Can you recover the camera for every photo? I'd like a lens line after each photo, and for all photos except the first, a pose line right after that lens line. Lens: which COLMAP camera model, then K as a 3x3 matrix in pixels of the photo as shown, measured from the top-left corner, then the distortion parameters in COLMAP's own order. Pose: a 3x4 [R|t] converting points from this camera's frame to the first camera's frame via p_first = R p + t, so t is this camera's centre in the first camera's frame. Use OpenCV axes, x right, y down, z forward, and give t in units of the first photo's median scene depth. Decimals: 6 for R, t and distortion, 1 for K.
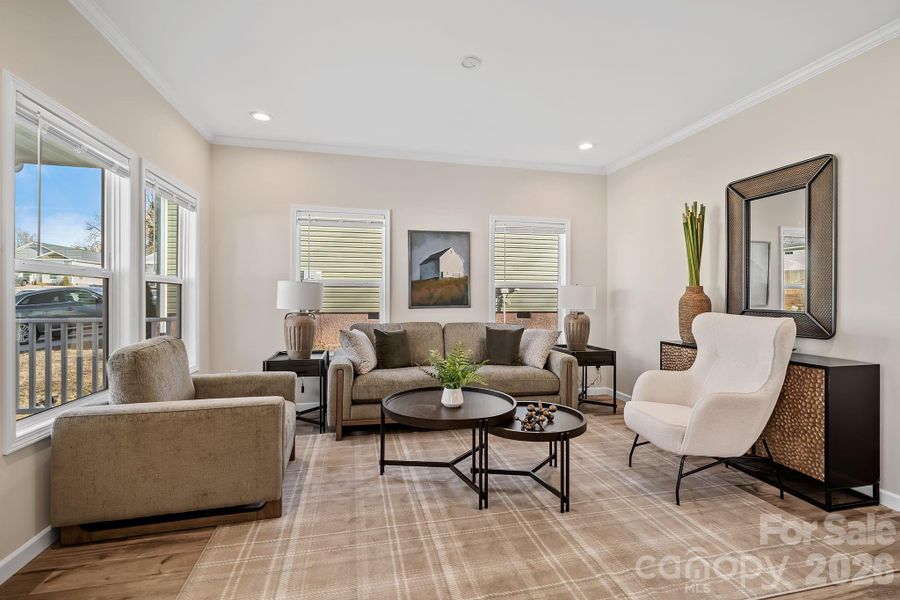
lens RADIAL K [[407.0, 0, 453.9], [0, 407.0, 296.9], [0, 0, 1]] dist [-0.005312, 0.000990]
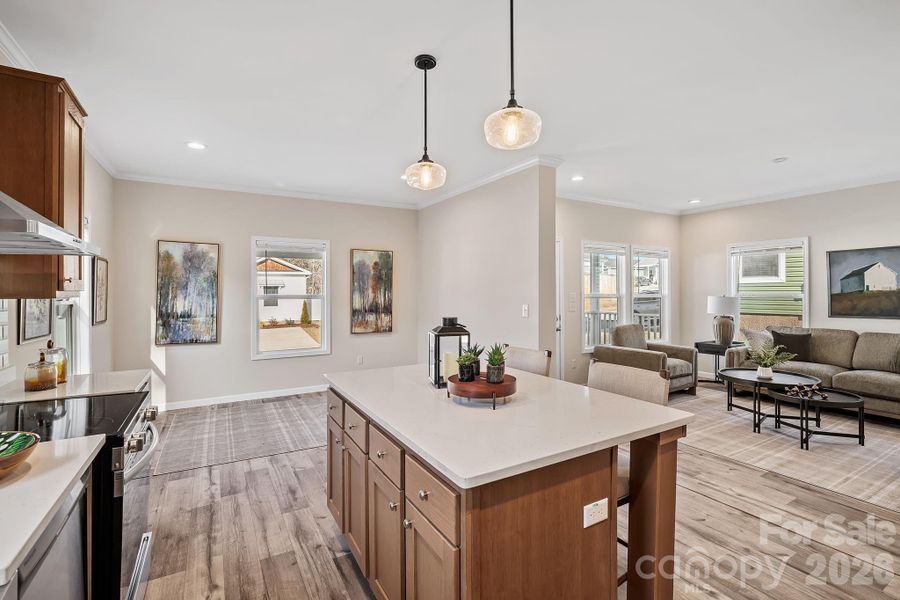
lens RADIAL K [[407.0, 0, 455.4], [0, 407.0, 293.0], [0, 0, 1]] dist [-0.005312, 0.000990]
pose [[0.297913, -0.000510, -0.954593, 0.726062], [0.003305, 0.999994, 0.000497, -0.048213], [0.954587, -0.003303, 0.297913, -0.410074]]
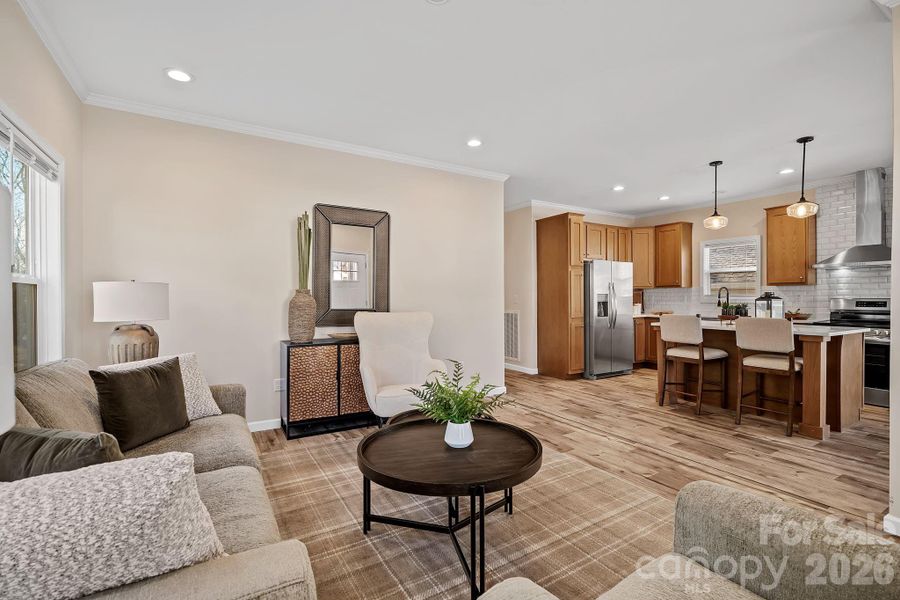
lens RADIAL K [[407.0, 0, 446.3], [0, 407.0, 302.8], [0, 0, 1]] dist [-0.005312, 0.000990]
pose [[-0.297919, -0.011712, 0.954519, -0.449054], [-0.002745, 0.999931, 0.011412, 0.000524], [-0.954587, 0.000780, -0.297930, 0.767096]]
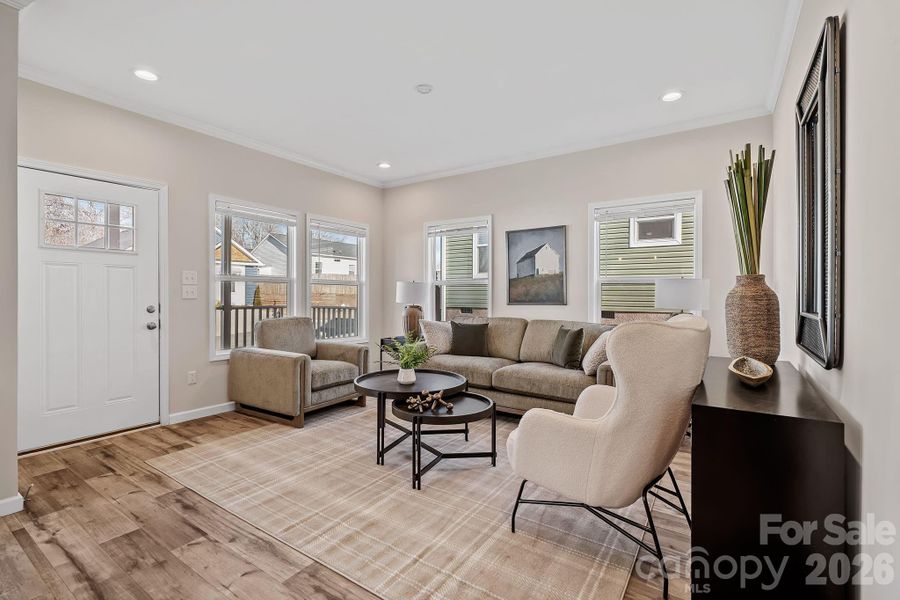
lens RADIAL K [[407.0, 0, 446.2], [0, 407.0, 295.0], [0, 0, 1]] dist [-0.005312, 0.000990]
pose [[0.678801, 0.001561, -0.734320, 0.588816], [-0.003547, 0.999993, -0.001153, 0.005430], [0.734313, 0.003387, 0.678802, 0.166165]]
